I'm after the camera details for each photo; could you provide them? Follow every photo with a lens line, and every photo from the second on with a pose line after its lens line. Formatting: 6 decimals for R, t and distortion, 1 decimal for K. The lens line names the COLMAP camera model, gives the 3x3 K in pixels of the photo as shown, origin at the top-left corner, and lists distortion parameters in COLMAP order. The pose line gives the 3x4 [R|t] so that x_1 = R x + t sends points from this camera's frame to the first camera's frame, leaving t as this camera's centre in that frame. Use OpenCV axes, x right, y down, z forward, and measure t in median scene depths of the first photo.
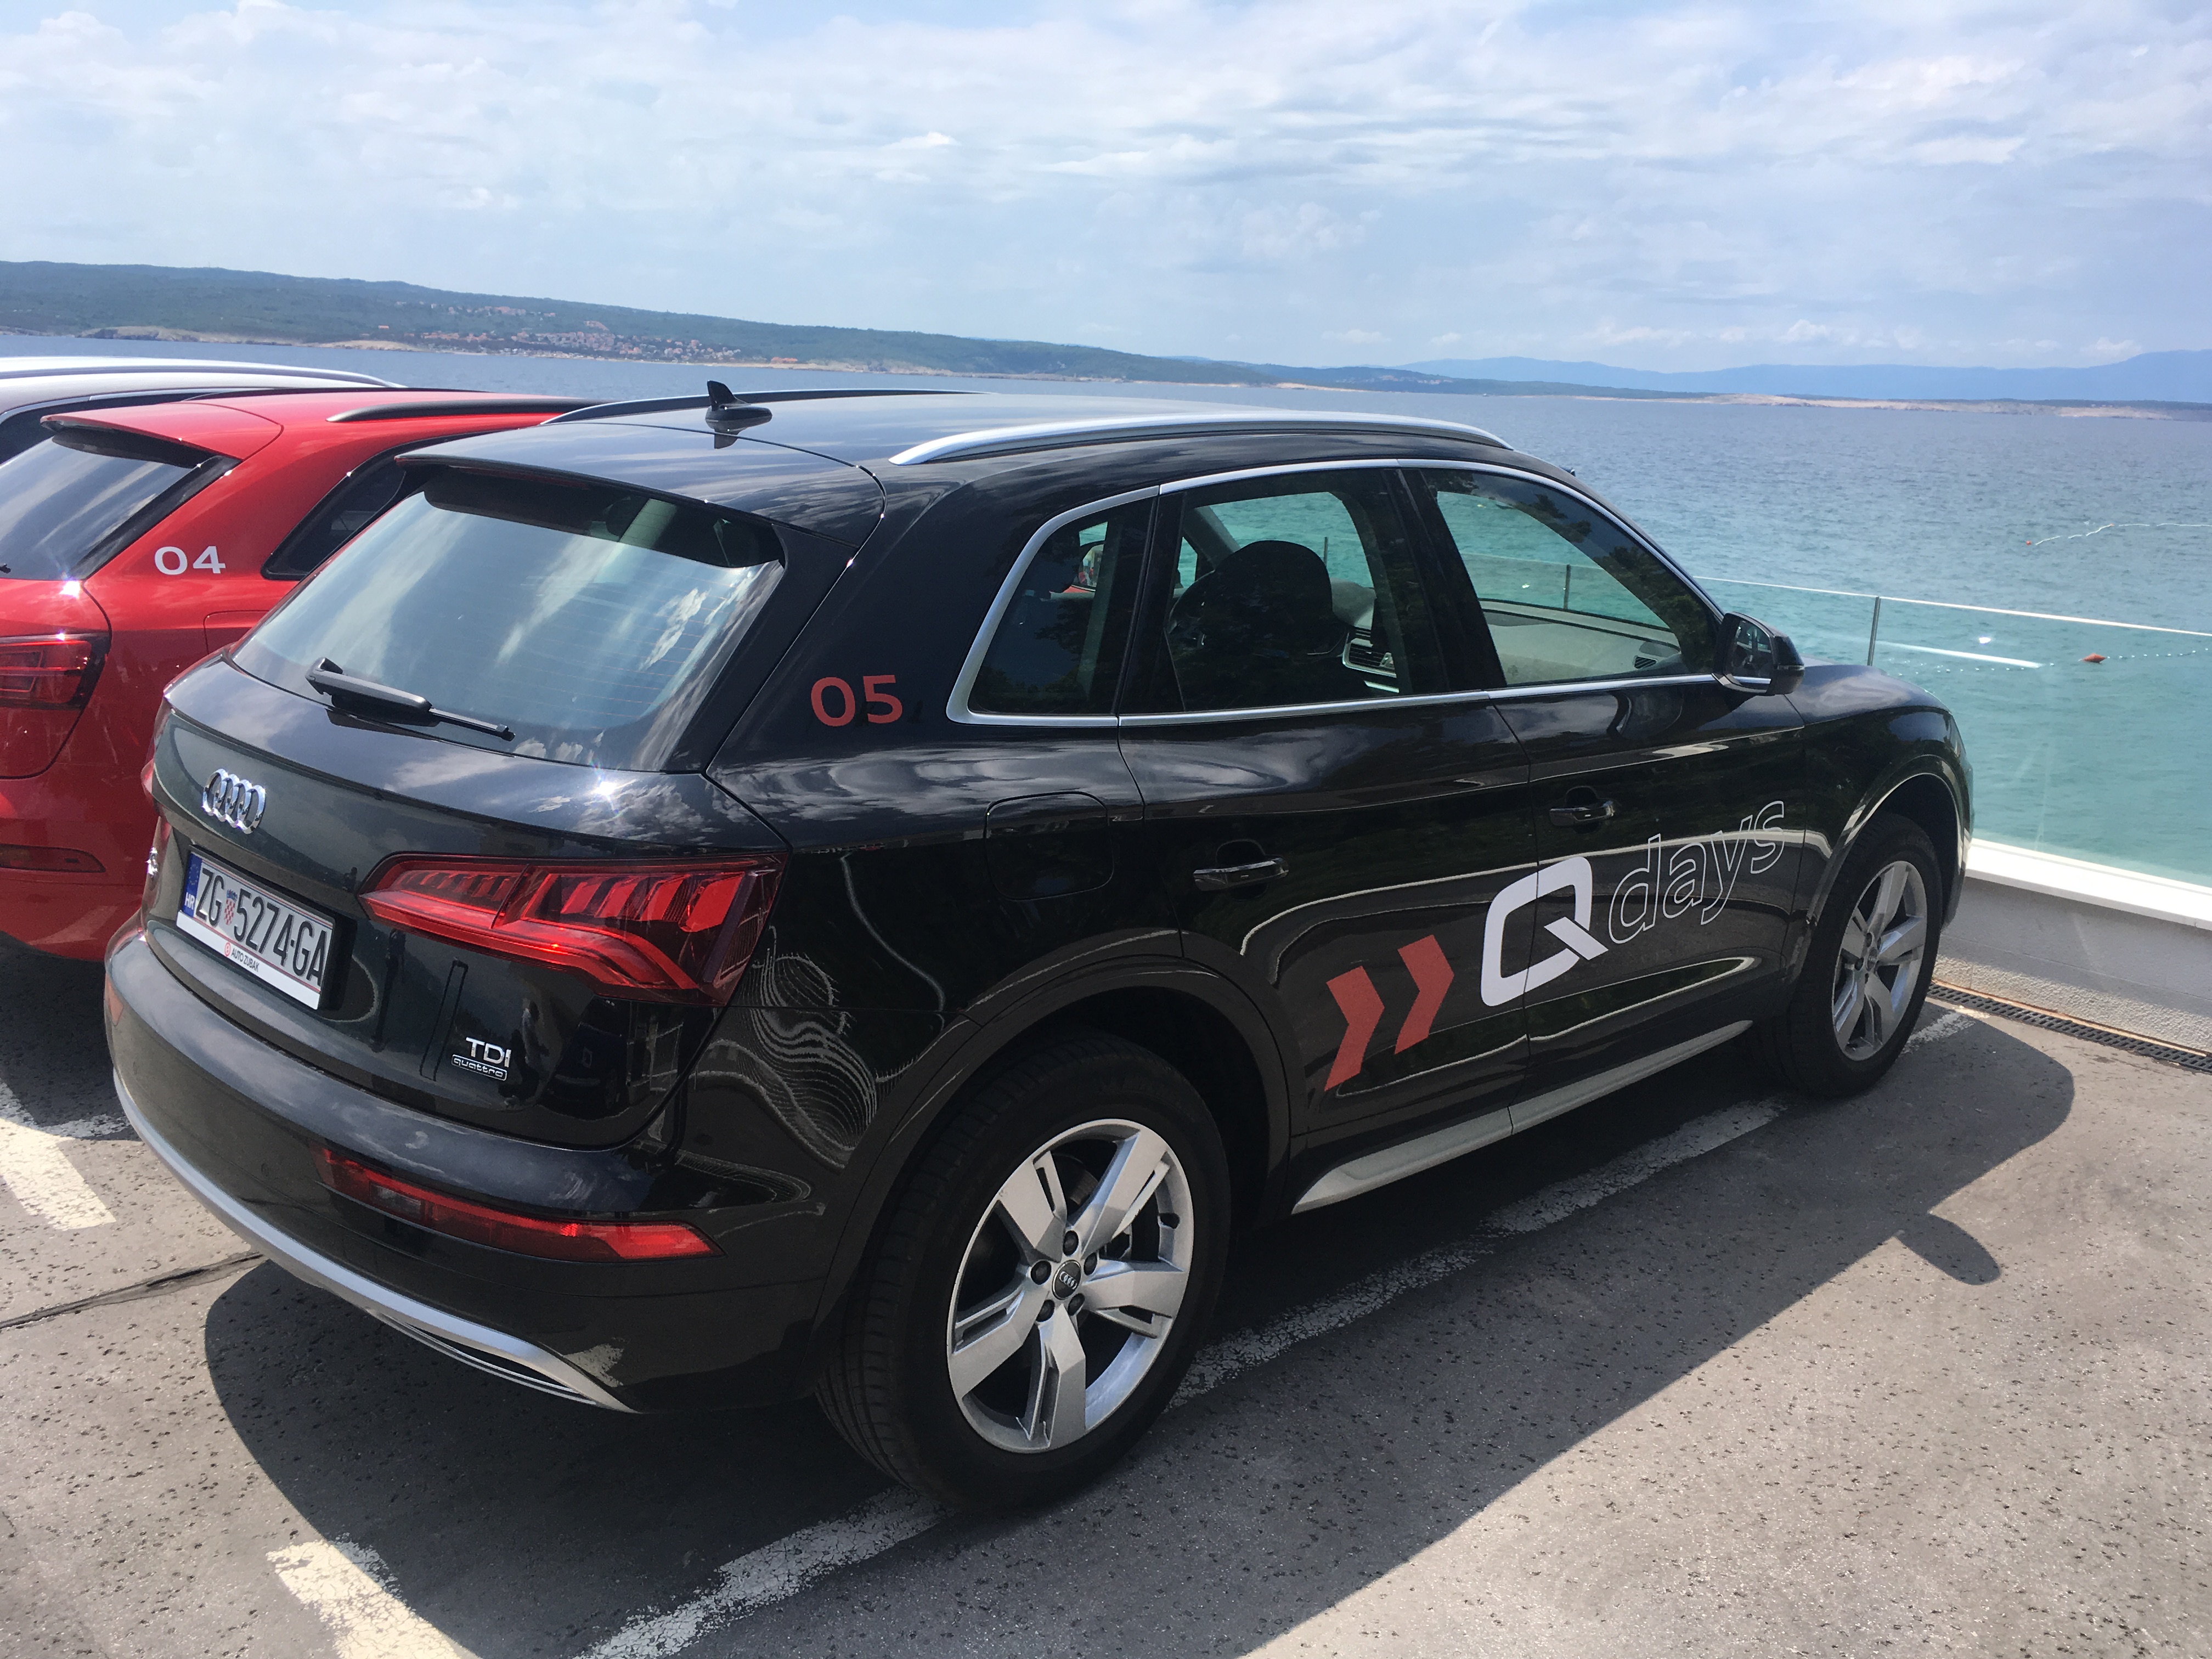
lens RADIAL K [[1890.3, 0, 1115.7], [0, 1890.3, 832.5], [0, 0, 1]] dist [0.068197, -0.114018]
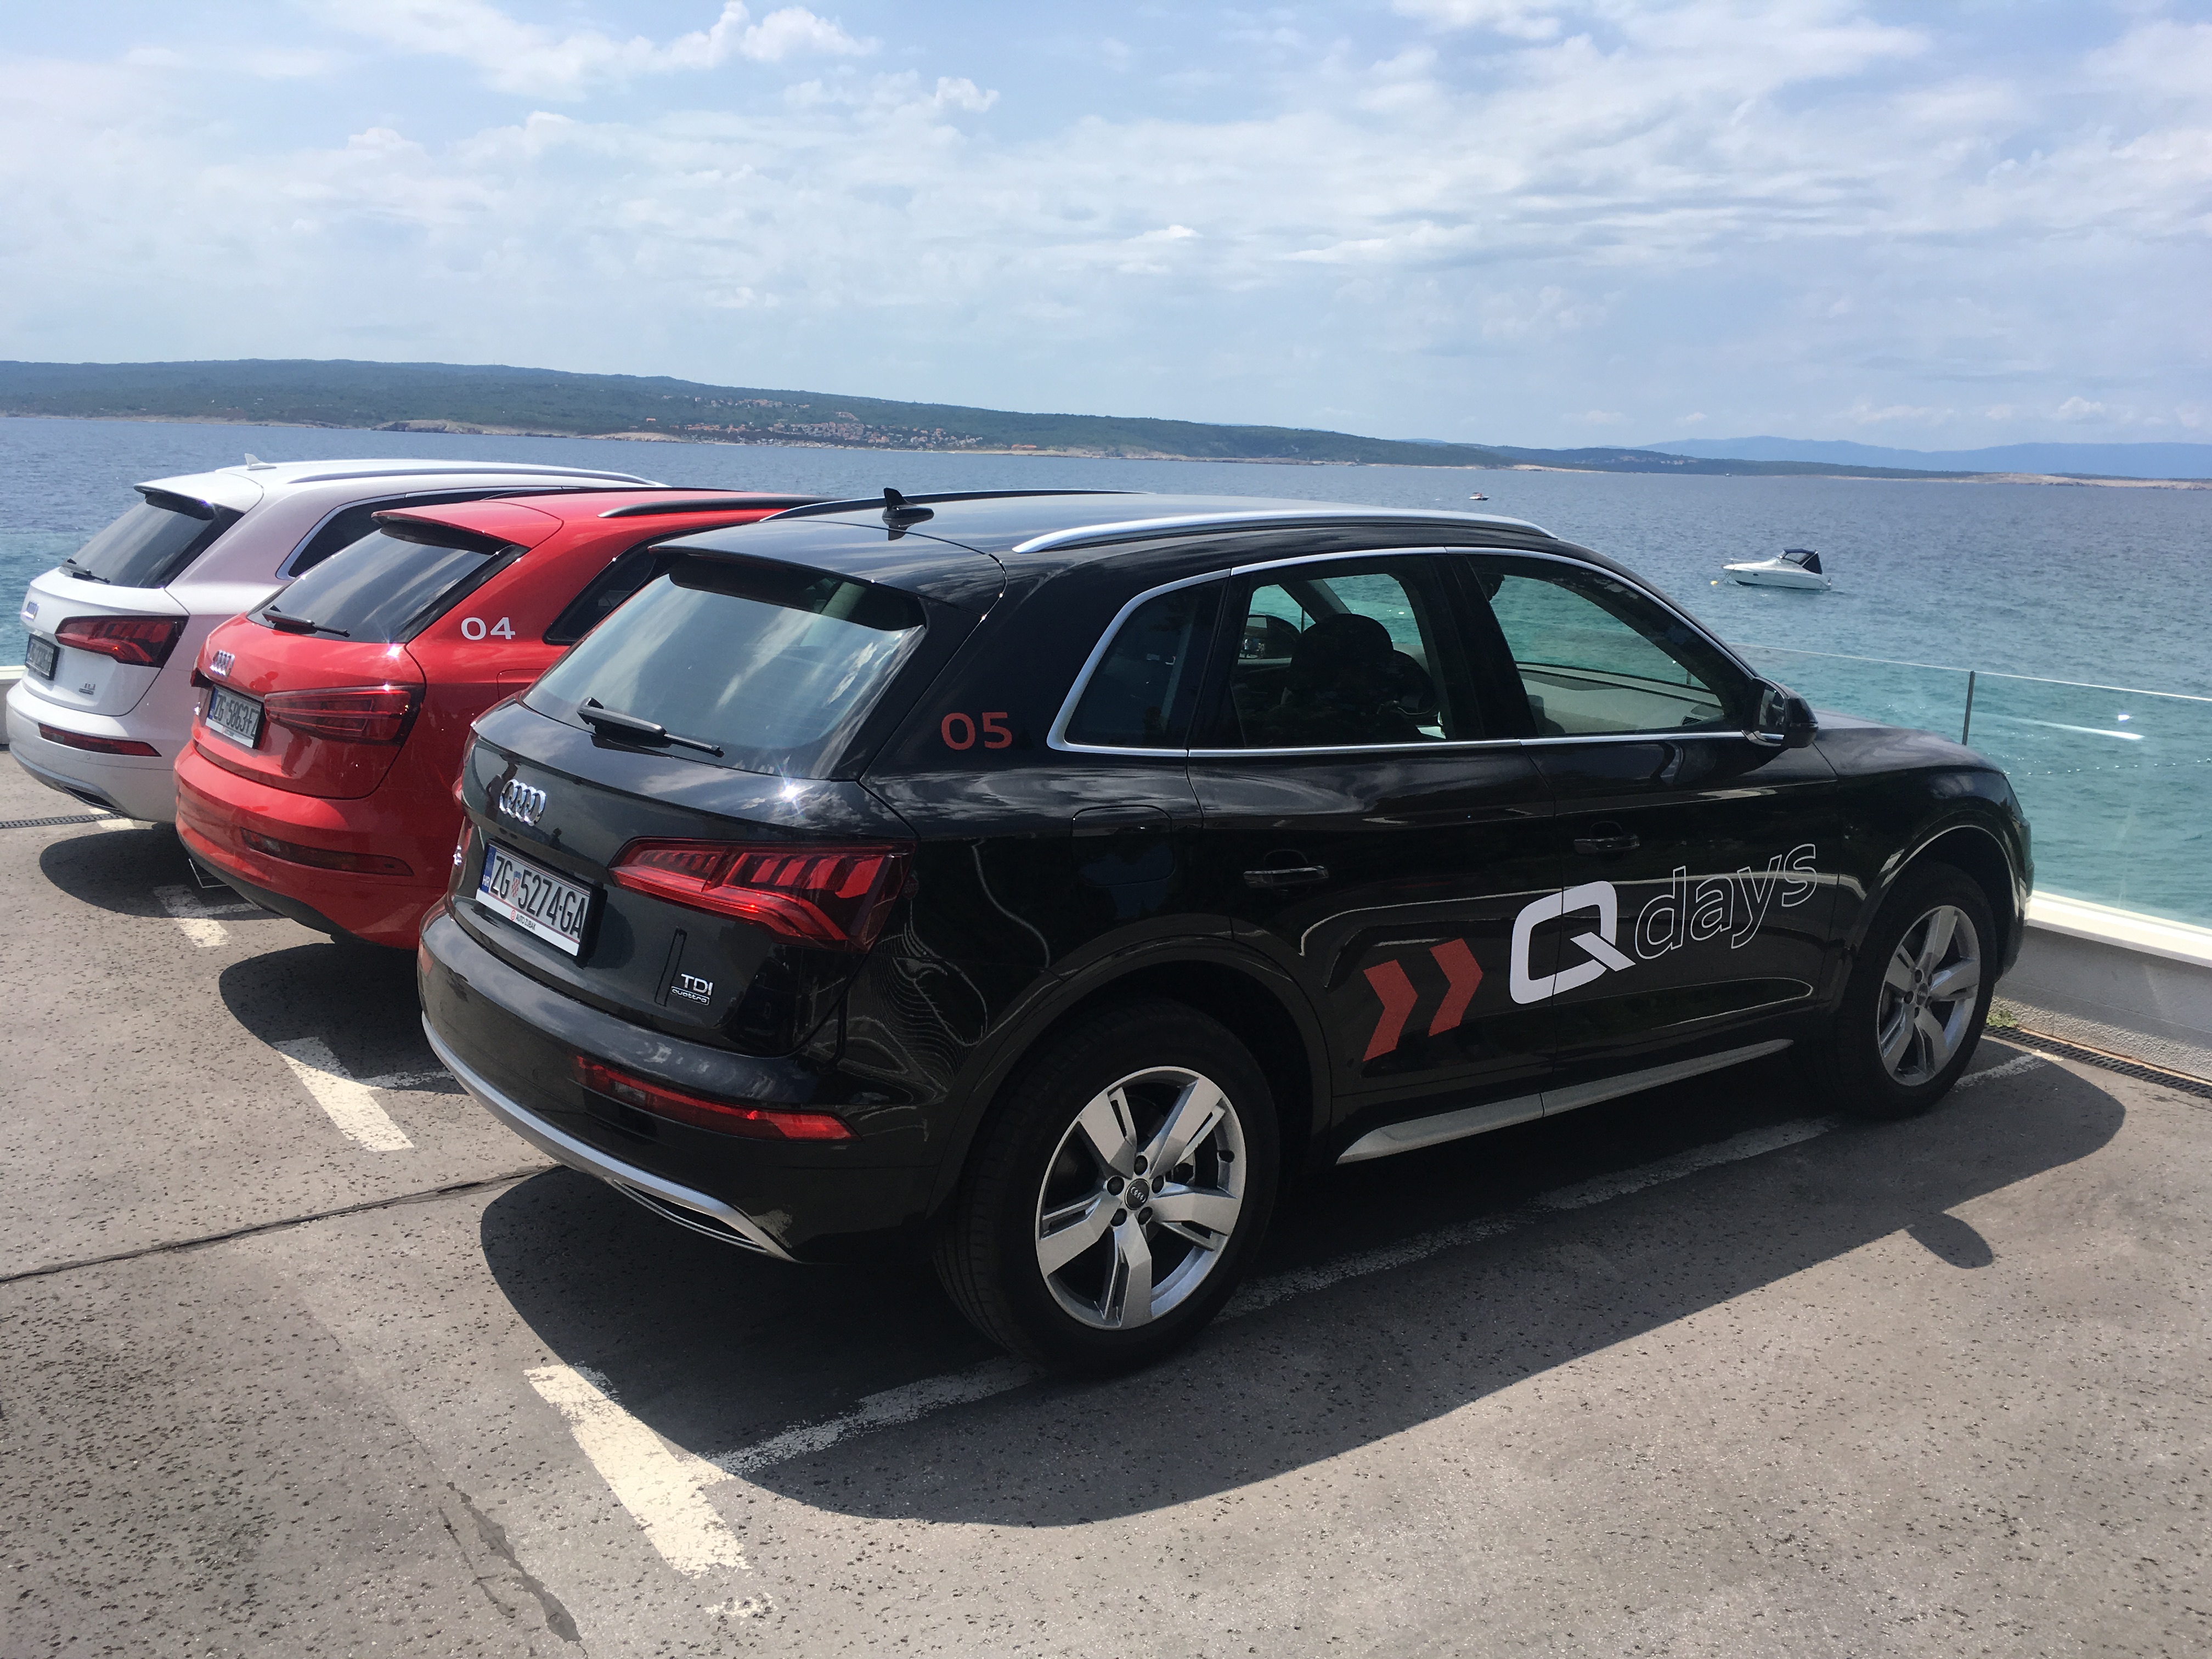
lens RADIAL K [[1890.3, 0, 1120.5], [0, 1890.3, 815.3], [0, 0, 1]] dist [0.068197, -0.114018]
pose [[0.993020, 0.016201, -0.116827, 0.095514], [-0.022133, 0.998521, -0.049659, 0.042597], [0.115850, 0.051898, 0.991910, -0.236668]]
